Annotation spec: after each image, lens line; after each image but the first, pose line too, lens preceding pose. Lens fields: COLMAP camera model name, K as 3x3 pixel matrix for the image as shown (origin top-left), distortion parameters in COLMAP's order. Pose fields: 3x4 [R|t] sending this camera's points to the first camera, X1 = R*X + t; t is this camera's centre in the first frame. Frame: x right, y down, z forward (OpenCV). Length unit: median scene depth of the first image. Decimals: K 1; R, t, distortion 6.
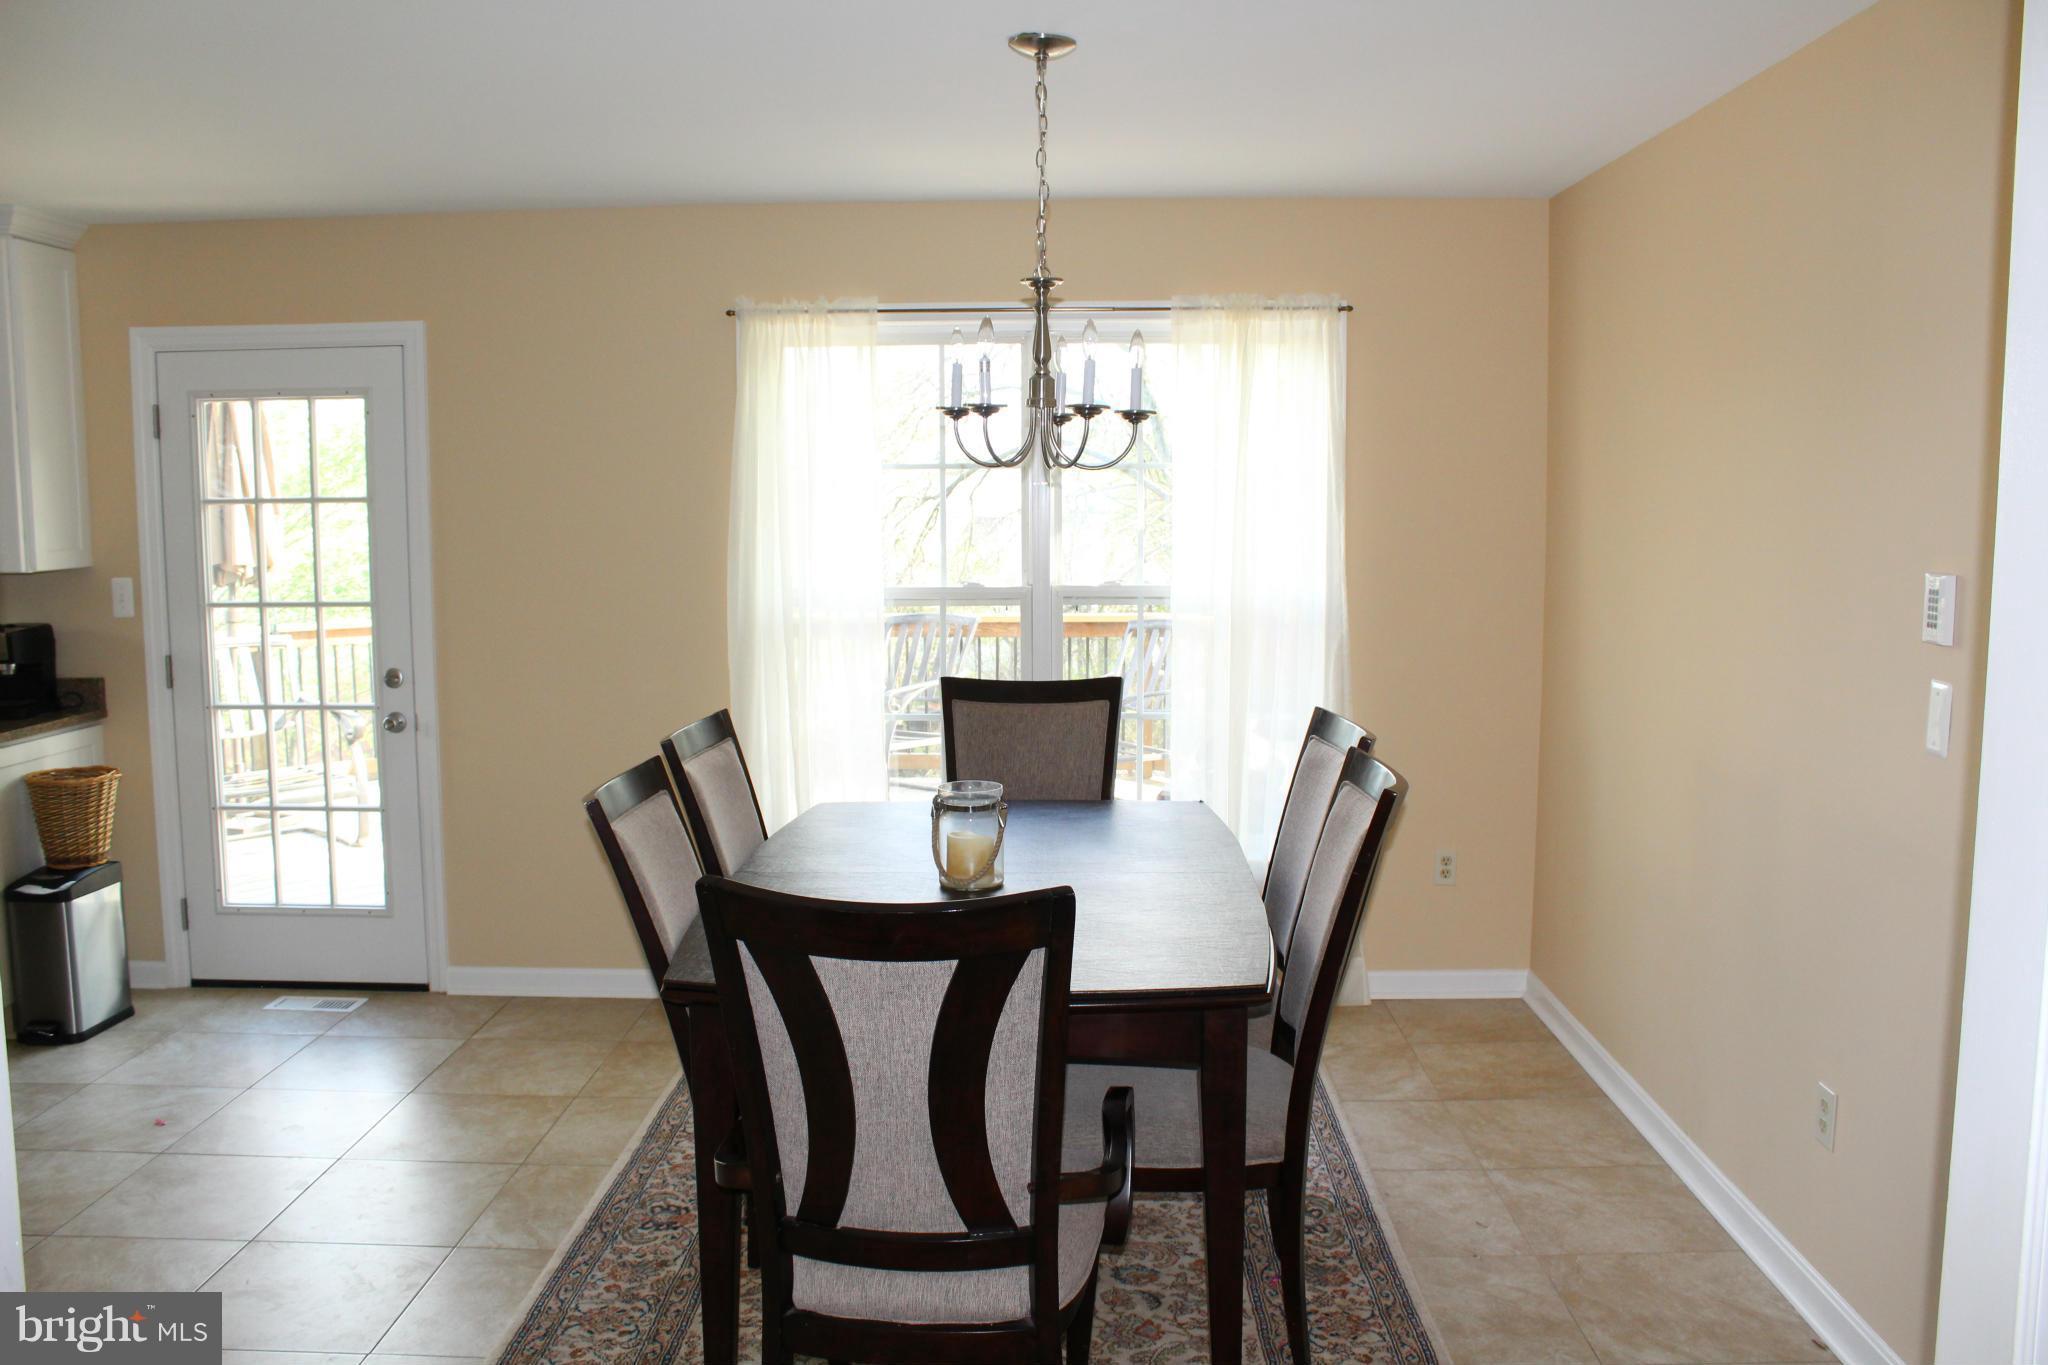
lens RADIAL K [[1703.7, 0, 1021.6], [0, 1703.7, 674.9], [0, 0, 1]] dist [-0.143526, 0.106126]
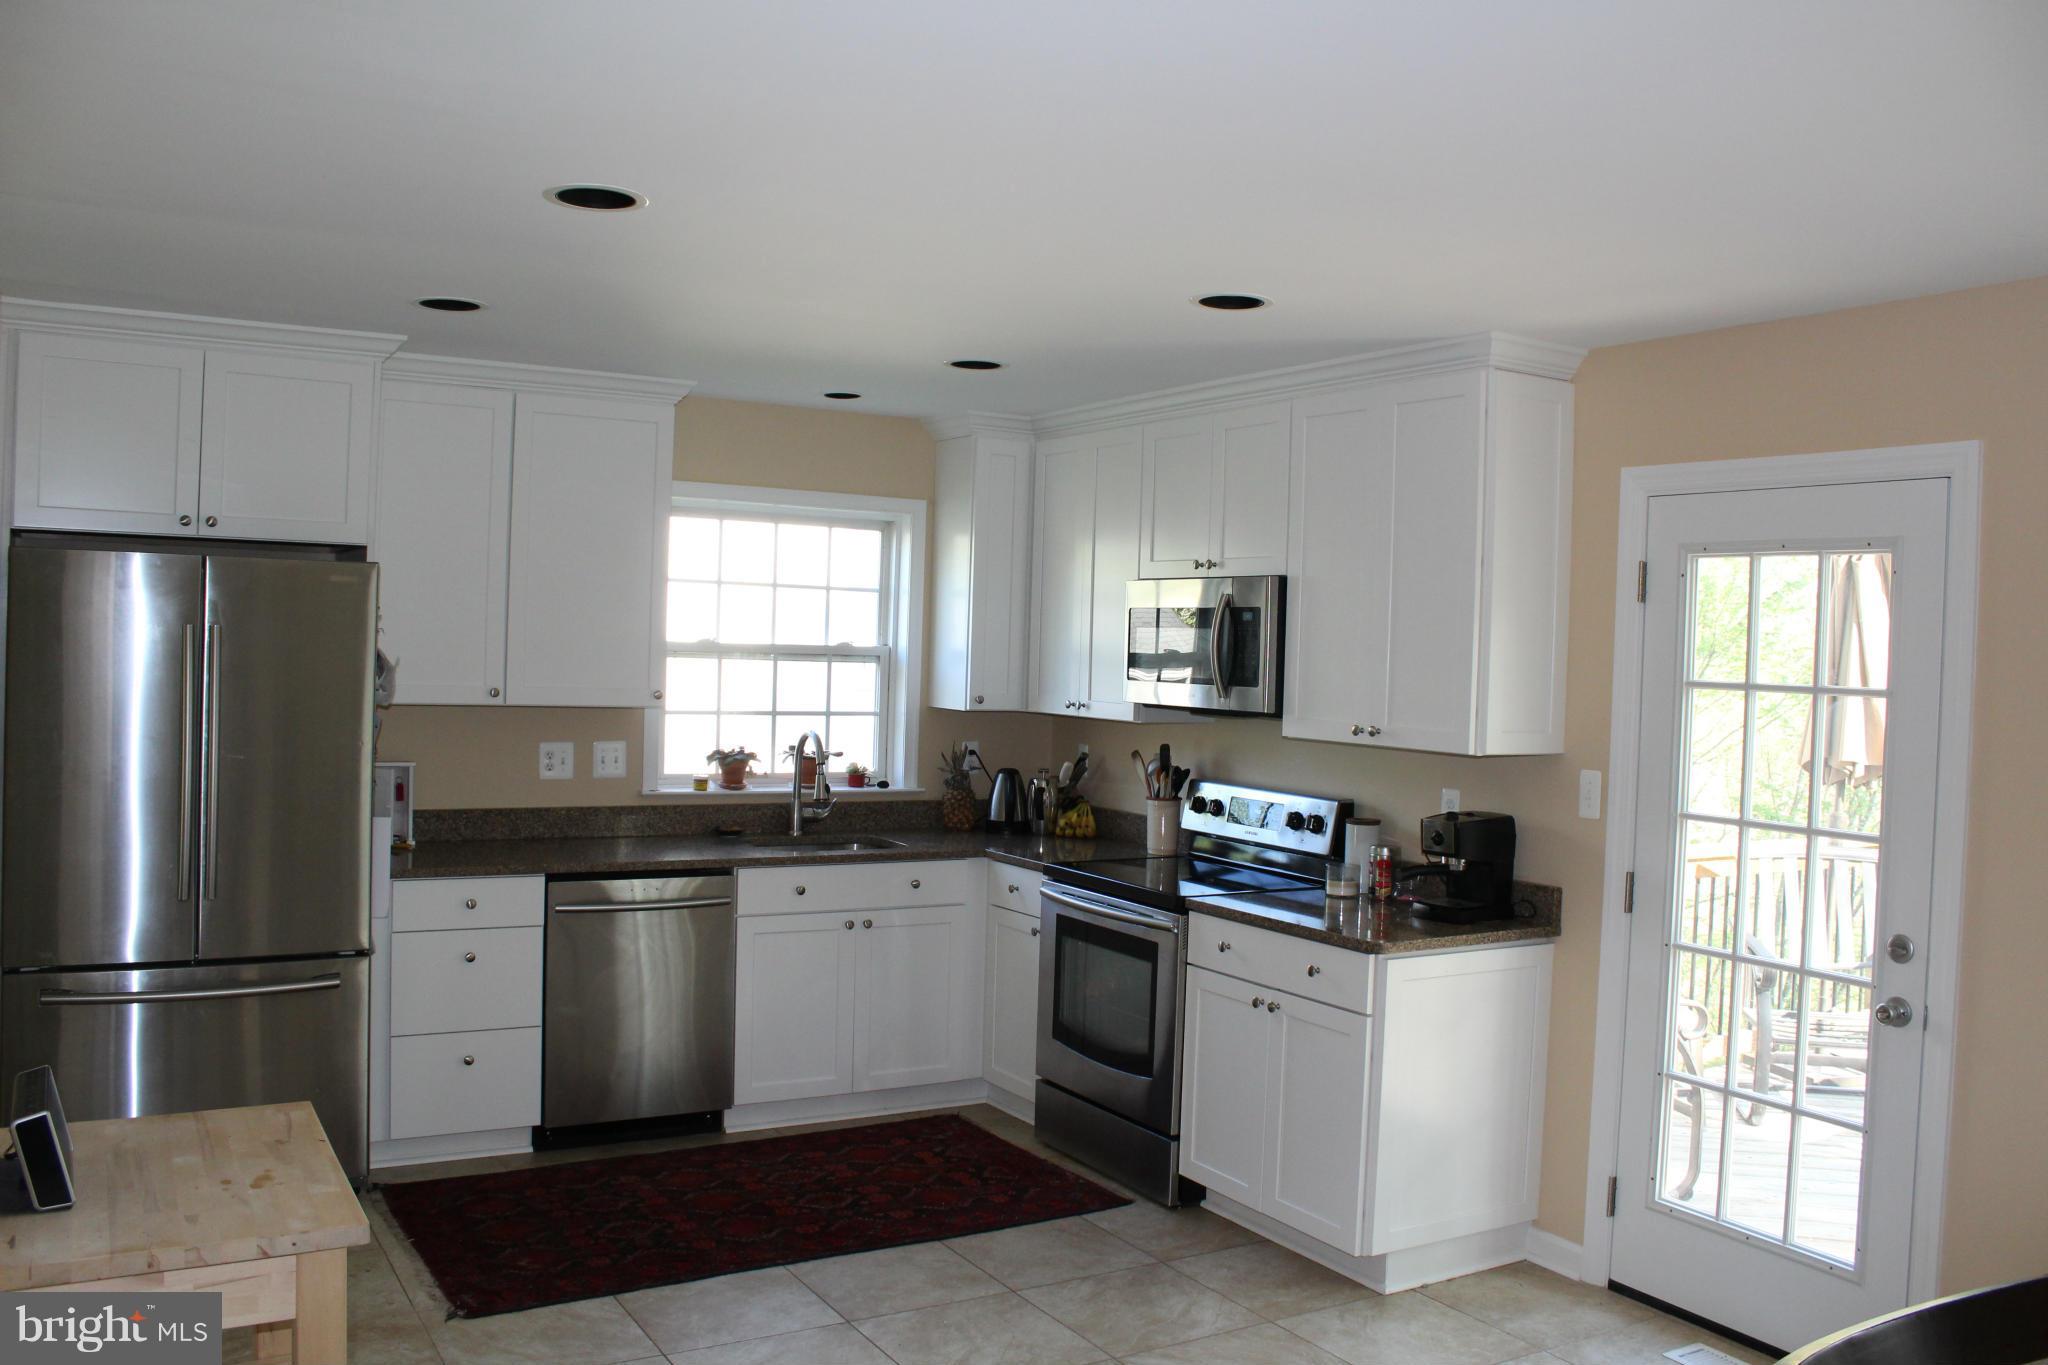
lens RADIAL K [[1703.7, 0, 1016.9], [0, 1703.7, 671.6], [0, 0, 1]] dist [-0.143526, 0.106126]
pose [[0.531921, 0.037820, -0.845949, 0.006357], [-0.127980, 0.991117, -0.036162, -0.041385], [0.837067, 0.127500, 0.532036, 0.312354]]
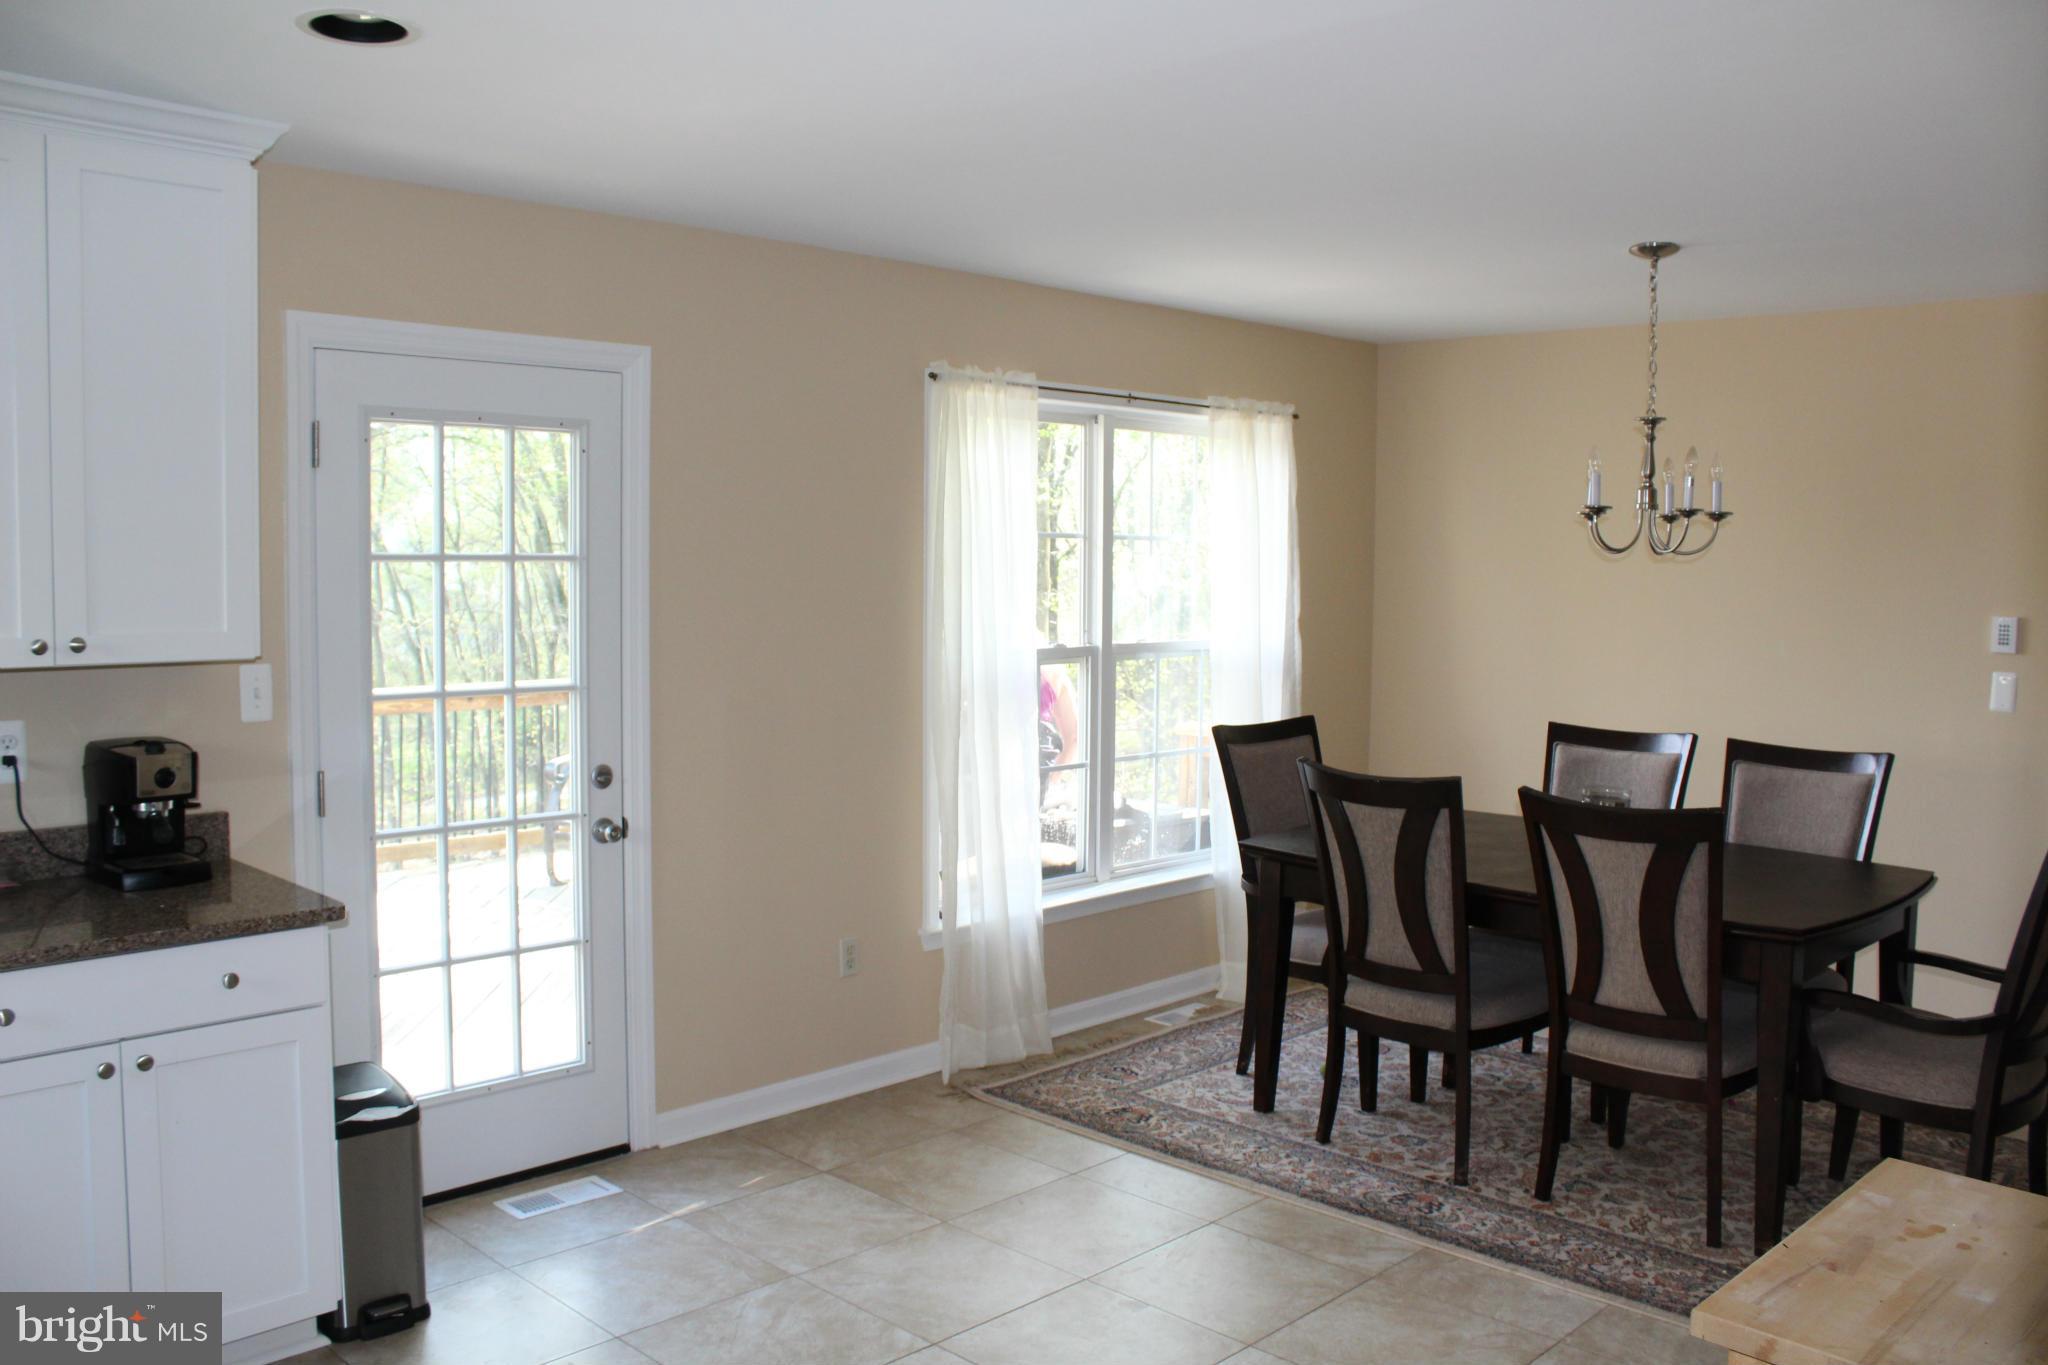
lens RADIAL K [[1703.7, 0, 1030.1], [0, 1703.7, 675.4], [0, 0, 1]] dist [-0.143526, 0.106126]
pose [[0.672206, -0.040774, 0.739240, -0.852156], [0.065037, 0.997874, -0.004100, -0.030914], [-0.737502, 0.050834, 0.673429, 0.291322]]
